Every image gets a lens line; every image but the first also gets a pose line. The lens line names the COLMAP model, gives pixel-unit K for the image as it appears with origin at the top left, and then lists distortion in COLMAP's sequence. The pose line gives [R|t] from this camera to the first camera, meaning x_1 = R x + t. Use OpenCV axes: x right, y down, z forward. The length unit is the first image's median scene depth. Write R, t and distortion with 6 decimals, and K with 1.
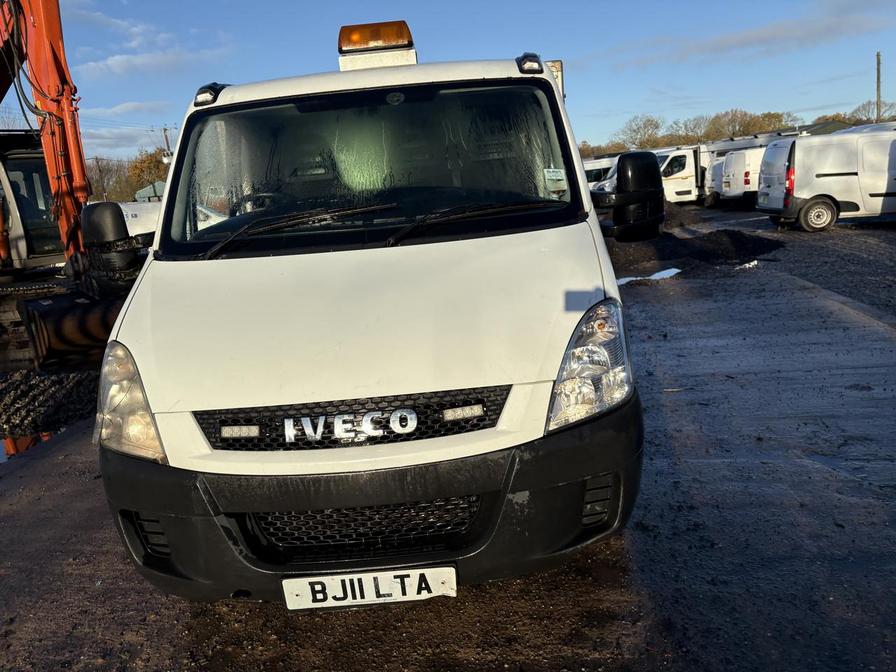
lens RADIAL K [[670.1, 0, 448.4], [0, 670.1, 339.0], [0, 0, 1]] dist [0.008941, 0.011851]
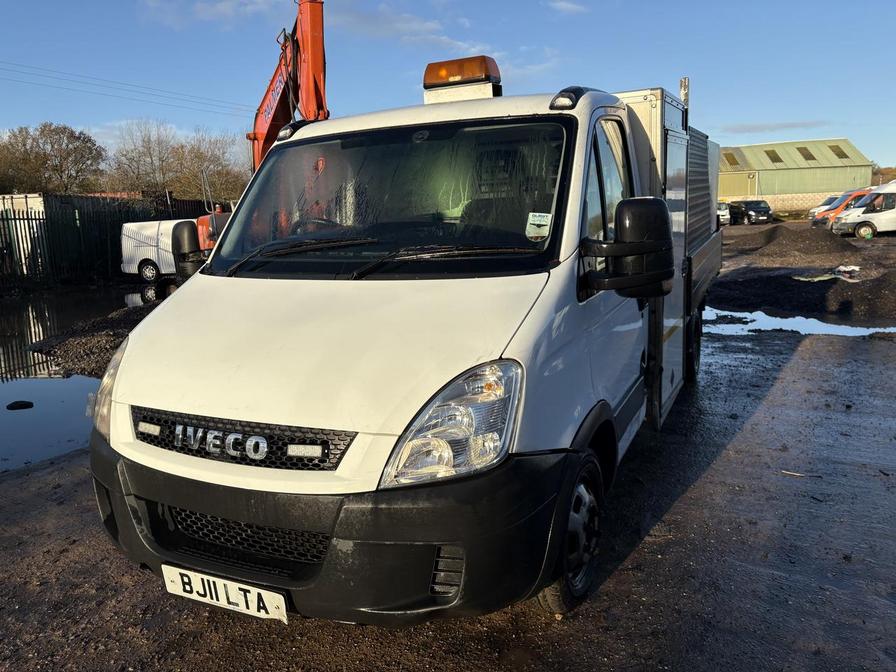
lens RADIAL K [[670.1, 0, 454.4], [0, 670.1, 334.4], [0, 0, 1]] dist [0.008941, 0.011851]
pose [[0.904675, 0.127175, -0.406681, 0.611461], [-0.135213, 0.990775, 0.009045, -0.104682], [0.404080, 0.046806, 0.913525, 0.136519]]
